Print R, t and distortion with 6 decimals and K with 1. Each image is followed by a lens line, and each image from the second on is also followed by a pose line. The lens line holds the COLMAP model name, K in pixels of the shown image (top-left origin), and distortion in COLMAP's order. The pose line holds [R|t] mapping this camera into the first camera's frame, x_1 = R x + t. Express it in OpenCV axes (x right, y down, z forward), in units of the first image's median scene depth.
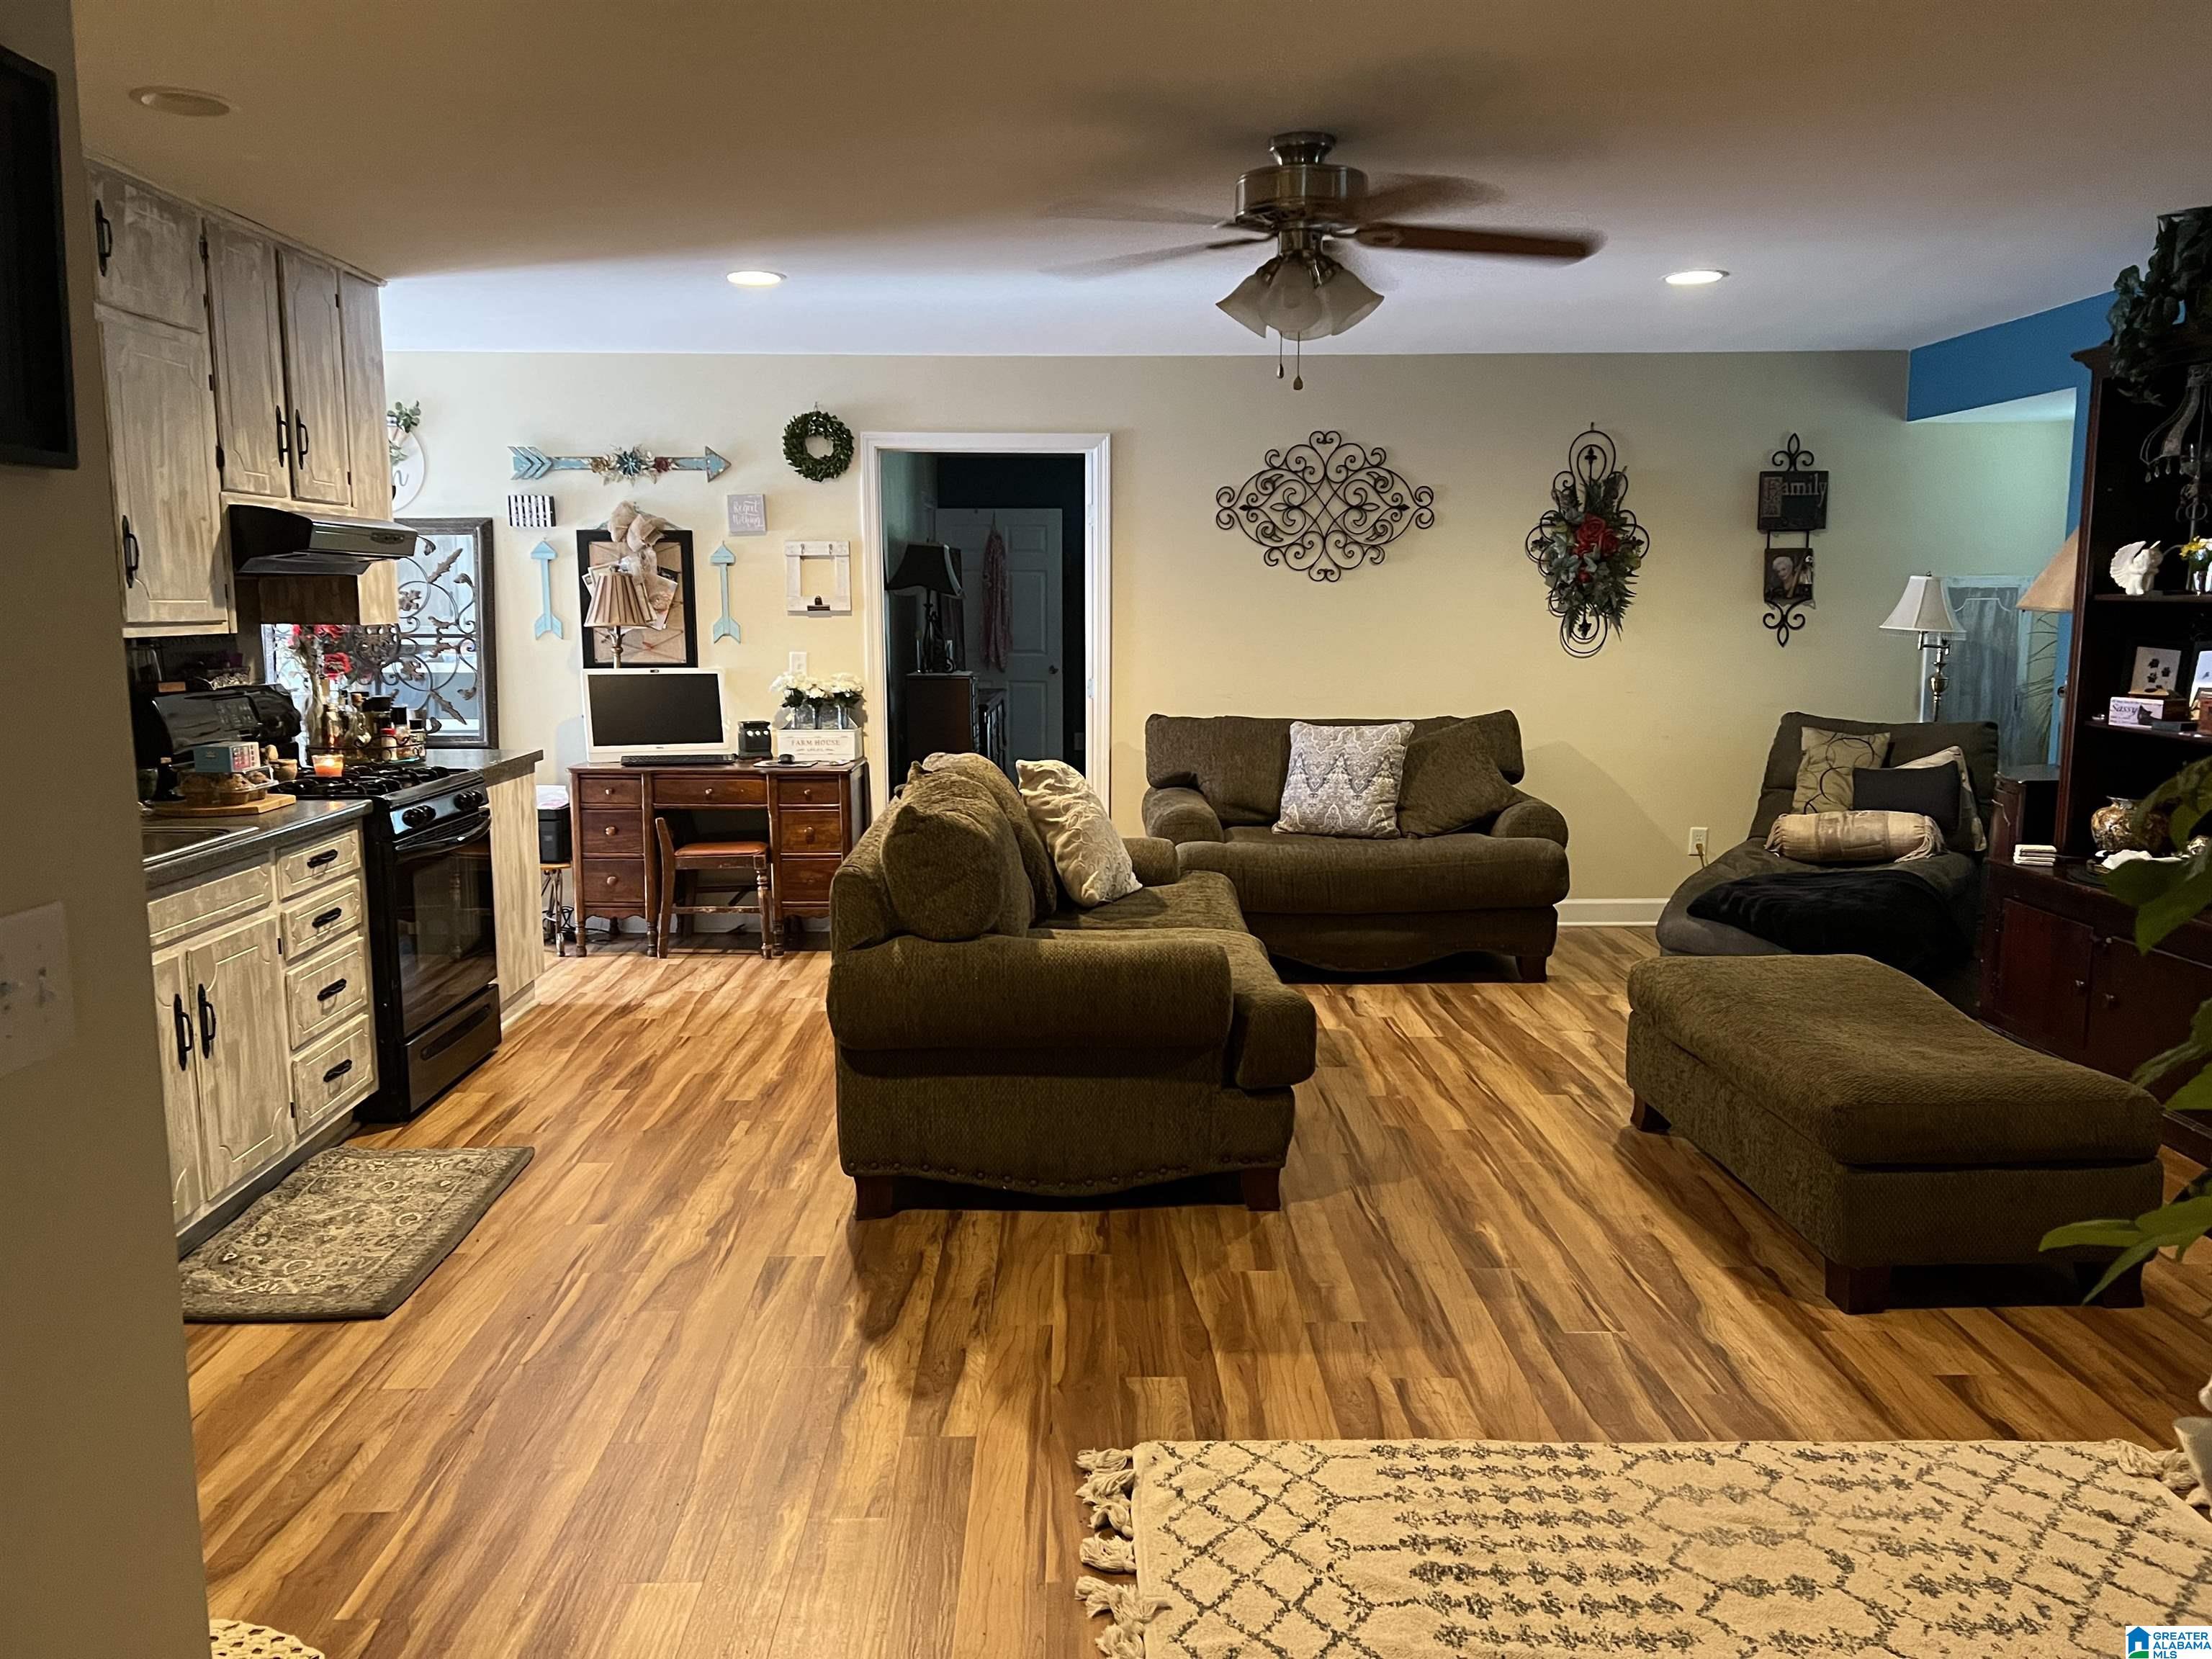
lens RADIAL K [[1655.0, 0, 1099.4], [0, 1655.0, 835.6], [0, 0, 1]] dist [0.064260, -0.079322]
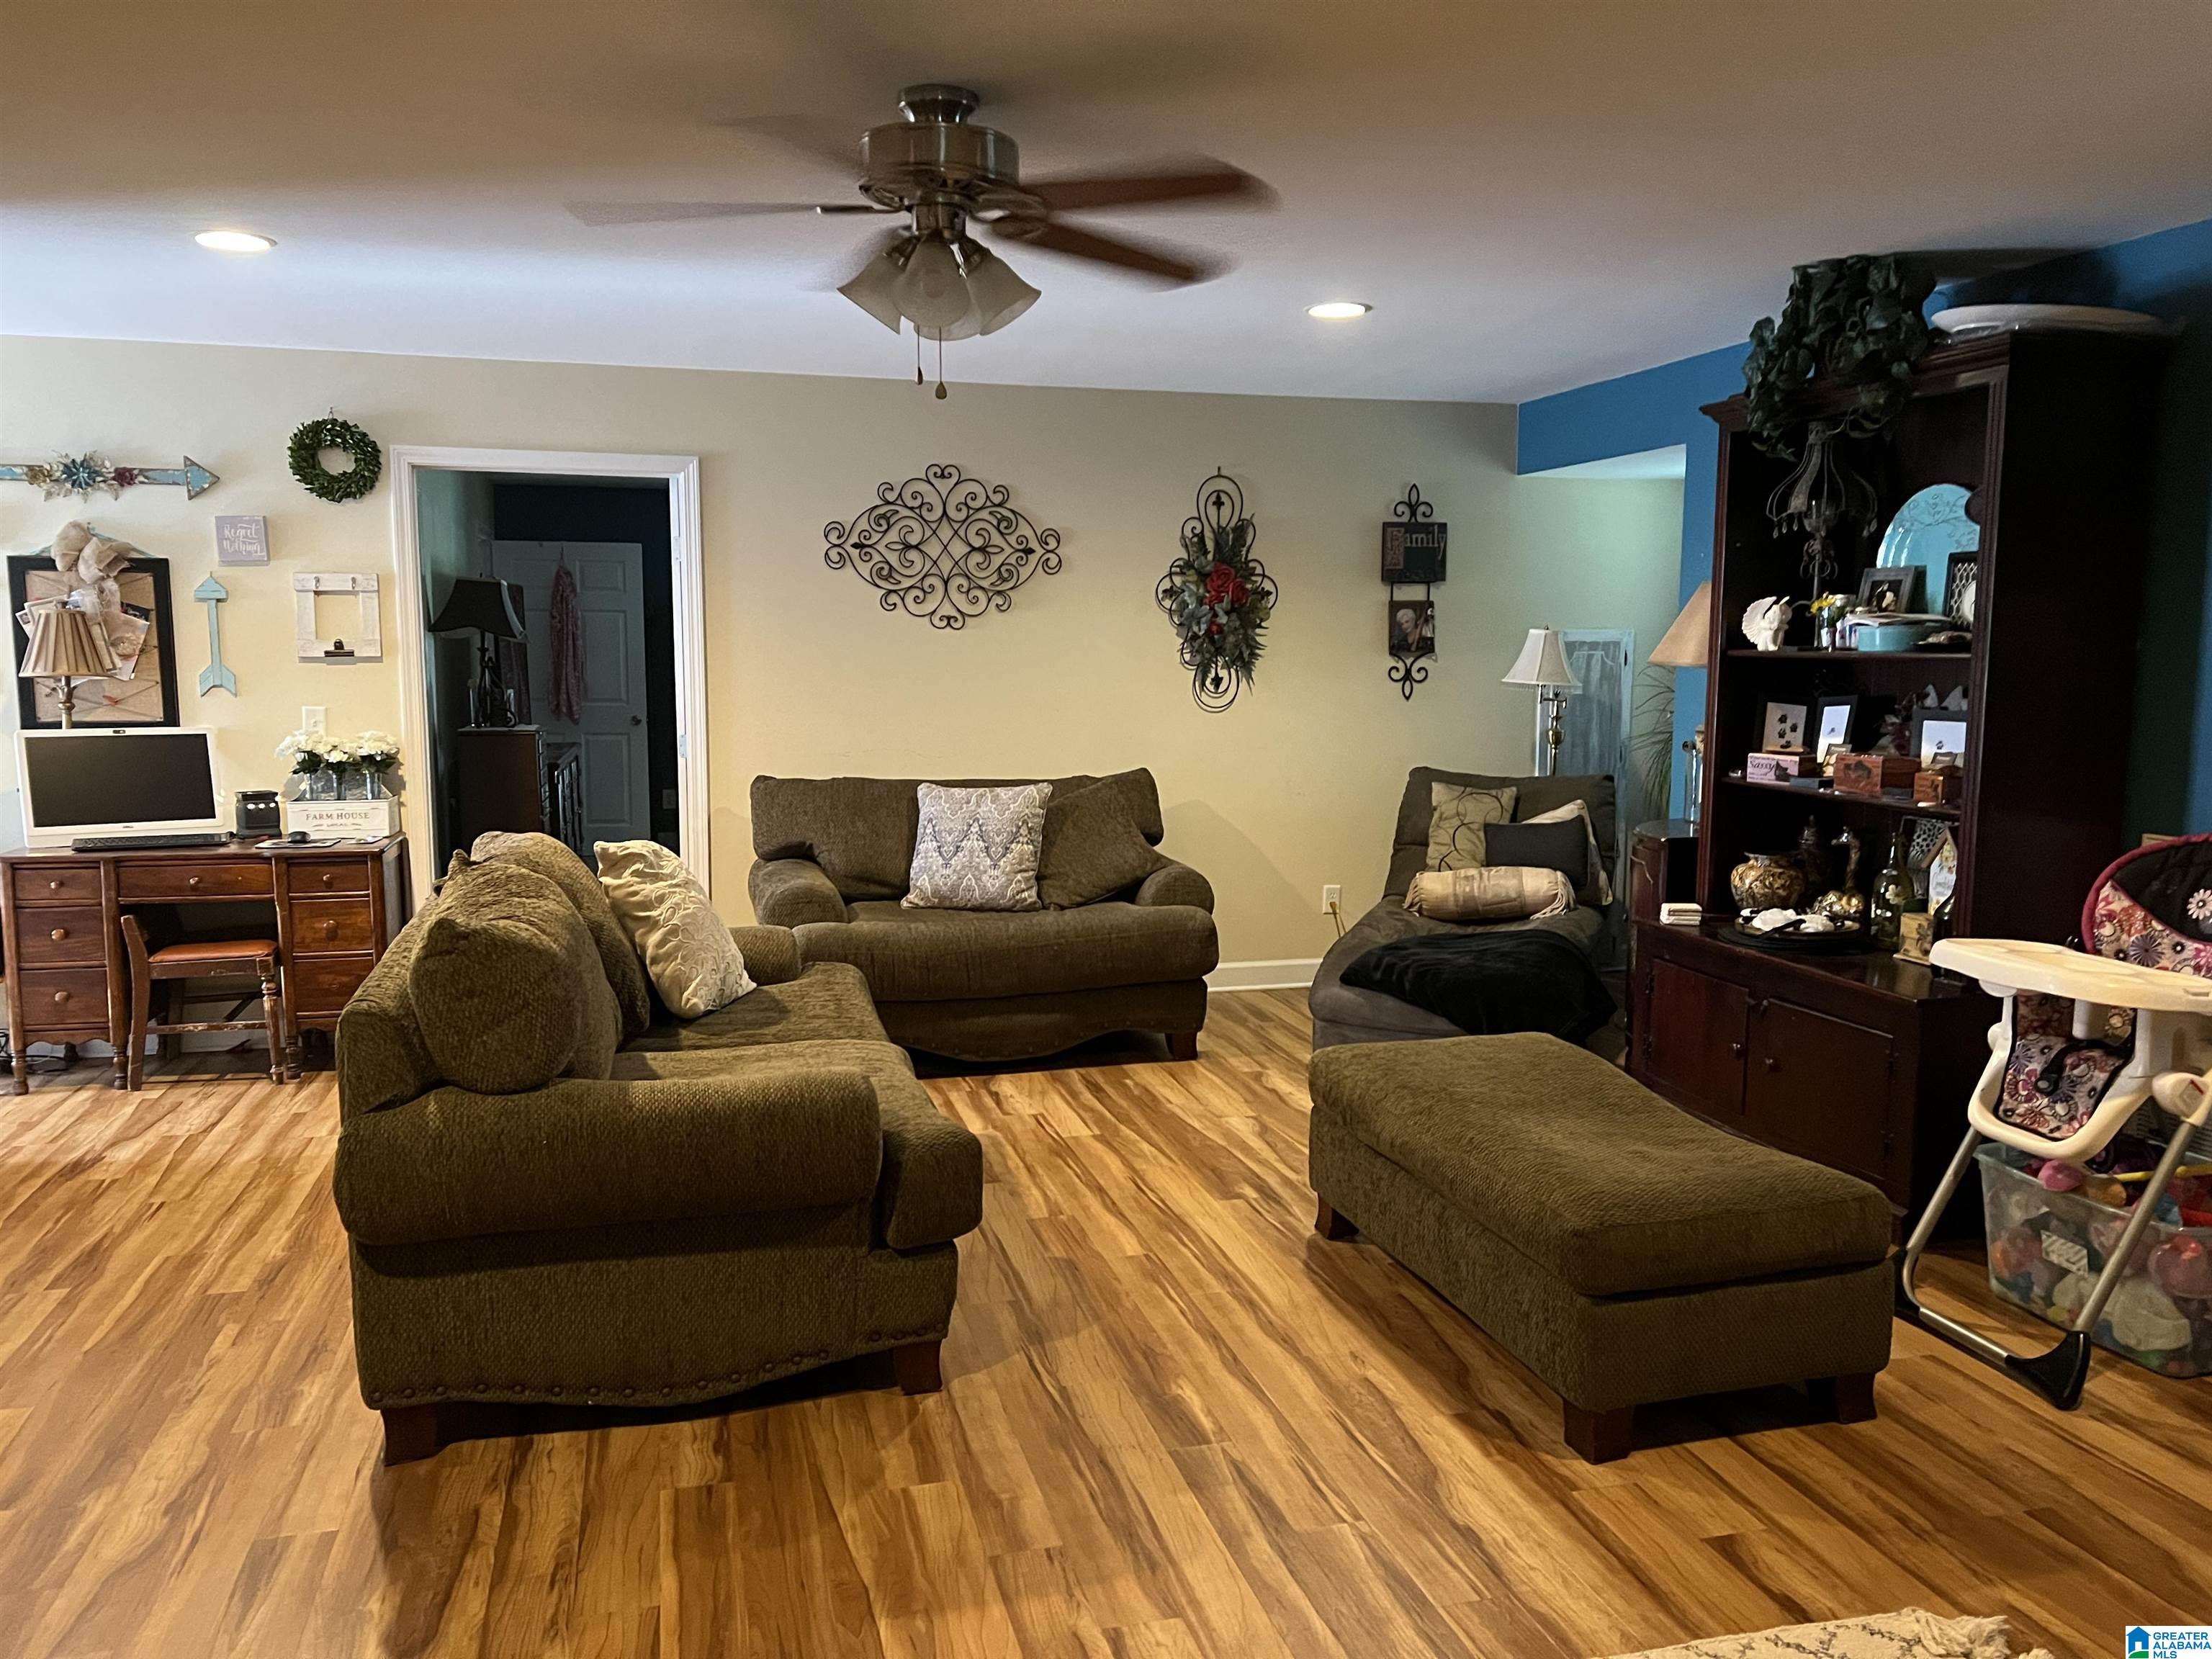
lens RADIAL K [[1655.0, 0, 1112.1], [0, 1655.0, 845.9], [0, 0, 1]] dist [0.064260, -0.079322]
pose [[0.968734, -0.024125, 0.246924, -0.005618], [0.029215, 0.999429, -0.016969, -0.022104], [-0.246374, 0.023652, 0.968886, 0.136665]]
